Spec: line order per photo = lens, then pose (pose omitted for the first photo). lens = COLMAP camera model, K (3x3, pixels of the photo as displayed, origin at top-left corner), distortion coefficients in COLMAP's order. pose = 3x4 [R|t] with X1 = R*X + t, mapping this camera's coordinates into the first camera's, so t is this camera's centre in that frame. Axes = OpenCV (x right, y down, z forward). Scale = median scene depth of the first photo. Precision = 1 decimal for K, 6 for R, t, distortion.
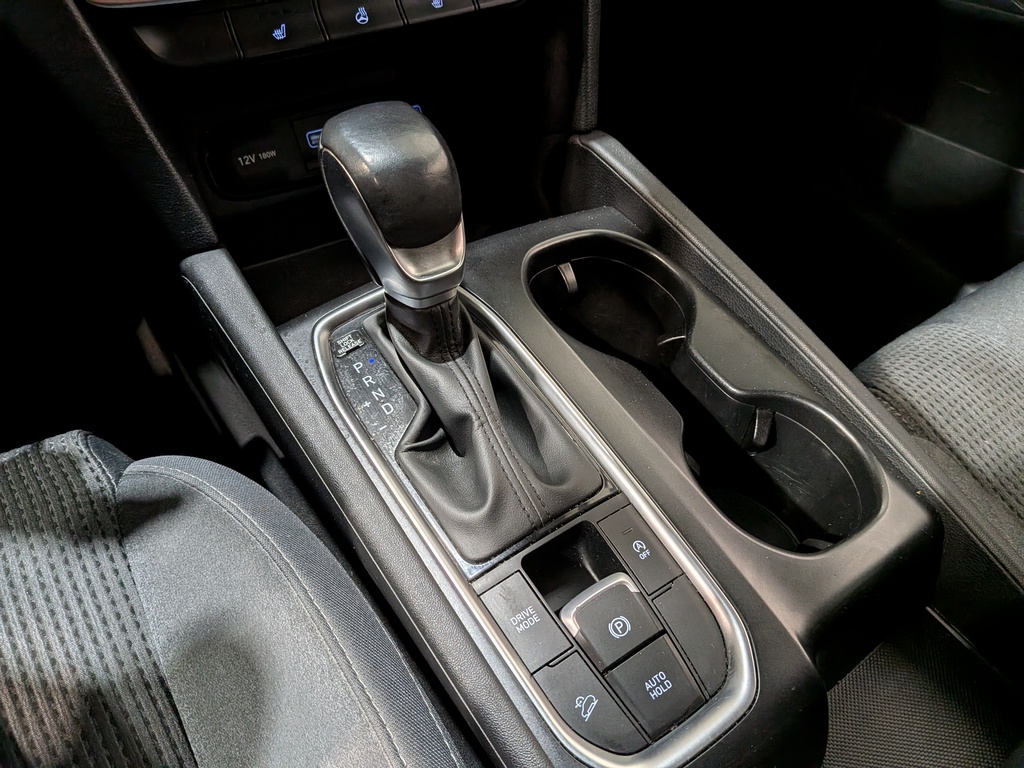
lens RADIAL K [[762.8, 0, 518.6], [0, 762.8, 406.4], [0, 0, 1]] dist [-0.000371, -0.027284]
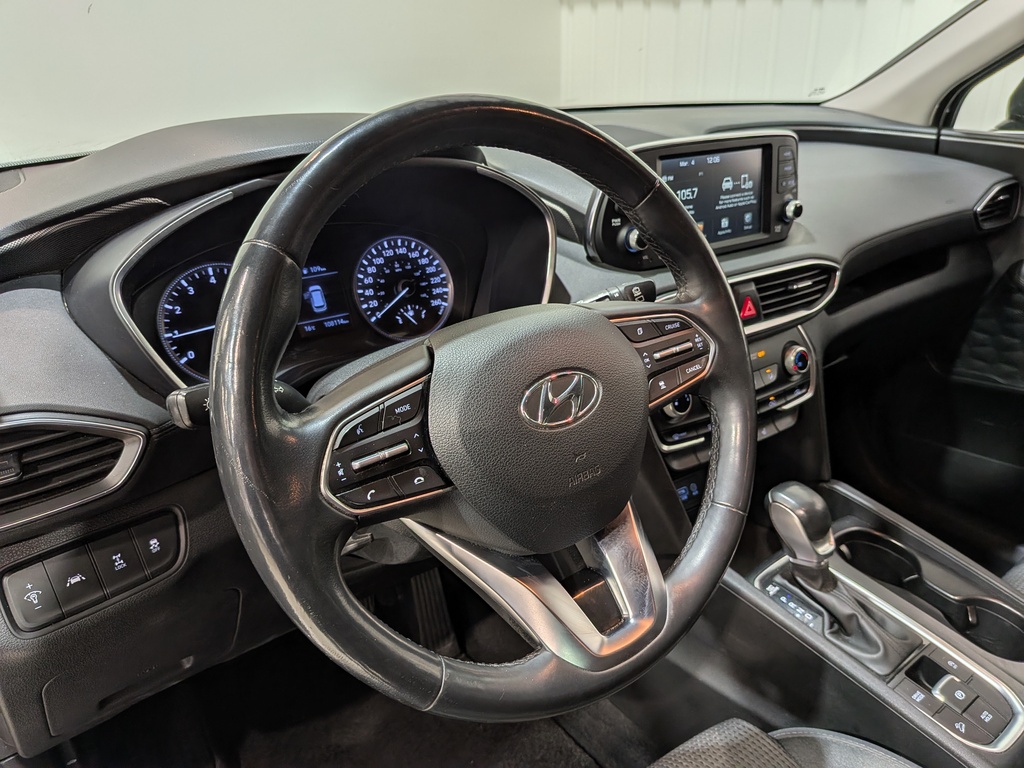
lens RADIAL K [[762.8, 0, 501.7], [0, 762.8, 379.7], [0, 0, 1]] dist [-0.000371, -0.027284]
pose [[0.997480, -0.070902, -0.002646, -0.961347], [0.063323, 0.906437, -0.417567, 0.236161], [0.032005, 0.416347, 0.908642, -1.247682]]
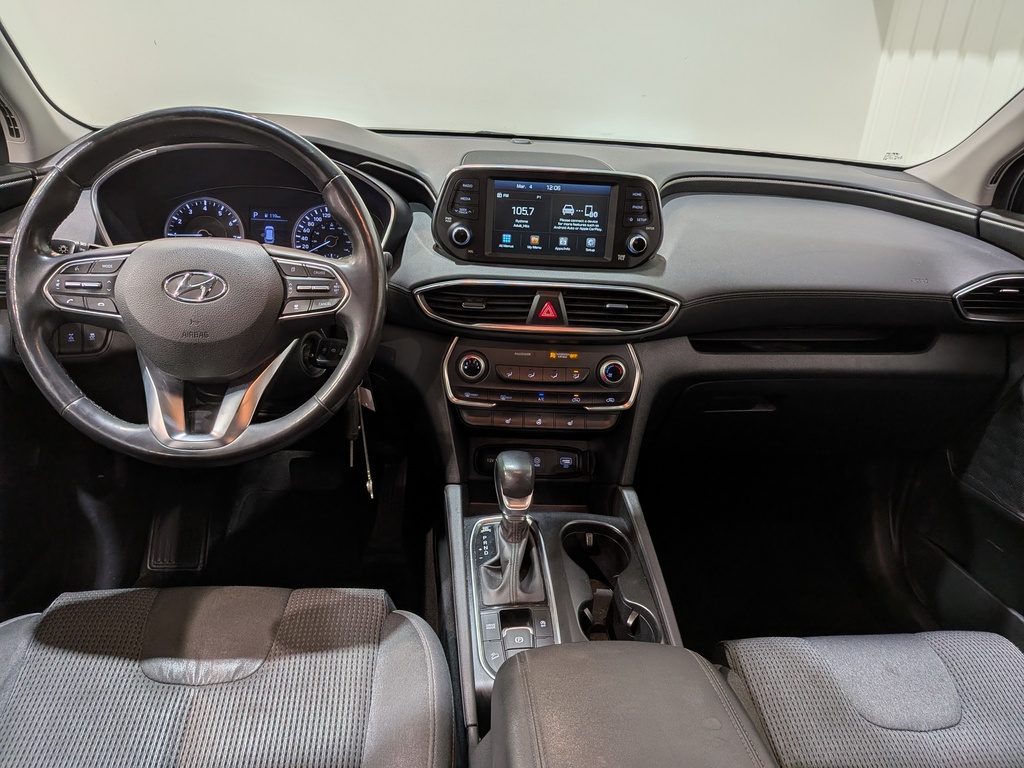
lens RADIAL K [[762.8, 0, 511.4], [0, 762.8, 380.8], [0, 0, 1]] dist [-0.000371, -0.027284]
pose [[0.873811, 0.194859, -0.445516, 0.964004], [-0.374693, 0.853780, -0.361477, 0.413066], [0.309936, 0.482794, 0.819054, -1.440645]]
